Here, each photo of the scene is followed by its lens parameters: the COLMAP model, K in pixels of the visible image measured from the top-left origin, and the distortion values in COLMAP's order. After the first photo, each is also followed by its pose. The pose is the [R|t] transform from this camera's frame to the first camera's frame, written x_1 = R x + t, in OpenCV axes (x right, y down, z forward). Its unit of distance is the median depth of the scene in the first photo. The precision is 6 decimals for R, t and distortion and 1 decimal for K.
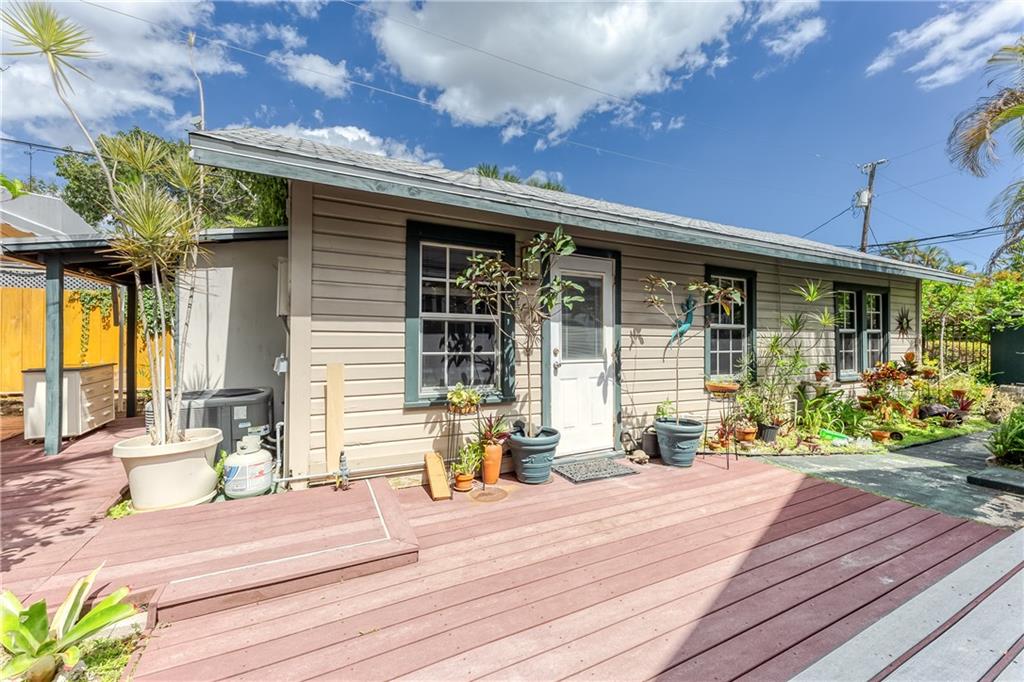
lens RADIAL K [[416.3, 0, 512.0], [0, 416.3, 341.0], [0, 0, 1]] dist [-0.000165, -0.000145]
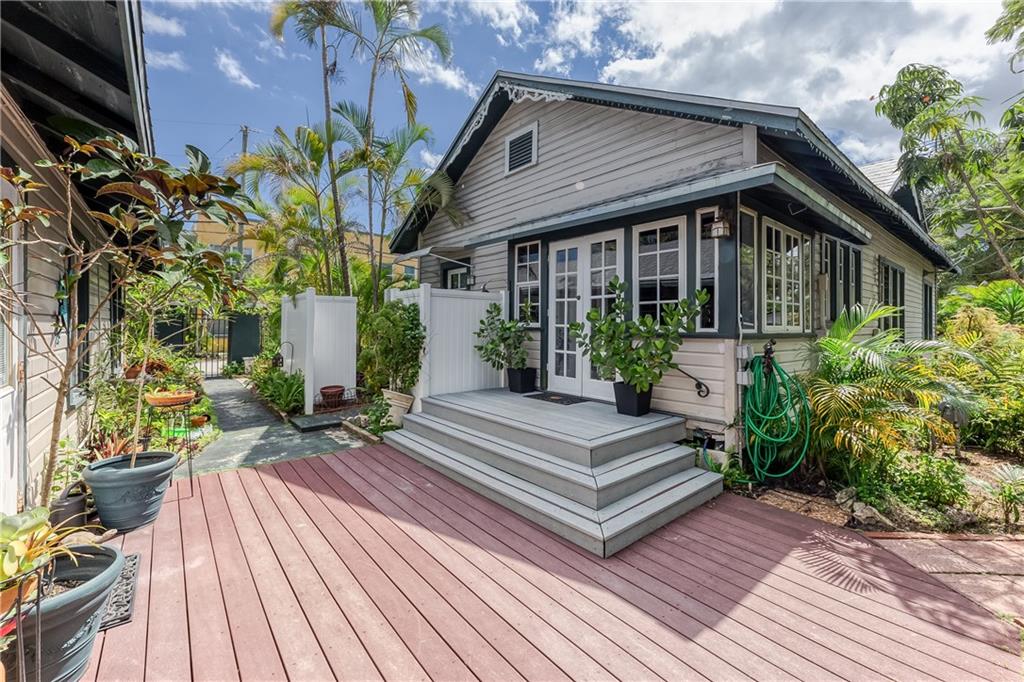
lens RADIAL K [[416.3, 0, 512.0], [0, 416.3, 341.0], [0, 0, 1]] dist [-0.000165, -0.000145]
pose [[-0.216708, -0.045935, 0.975155, -0.603681], [-0.004306, 0.998928, 0.046098, -0.058191], [-0.976227, 0.005790, -0.216673, 0.827839]]
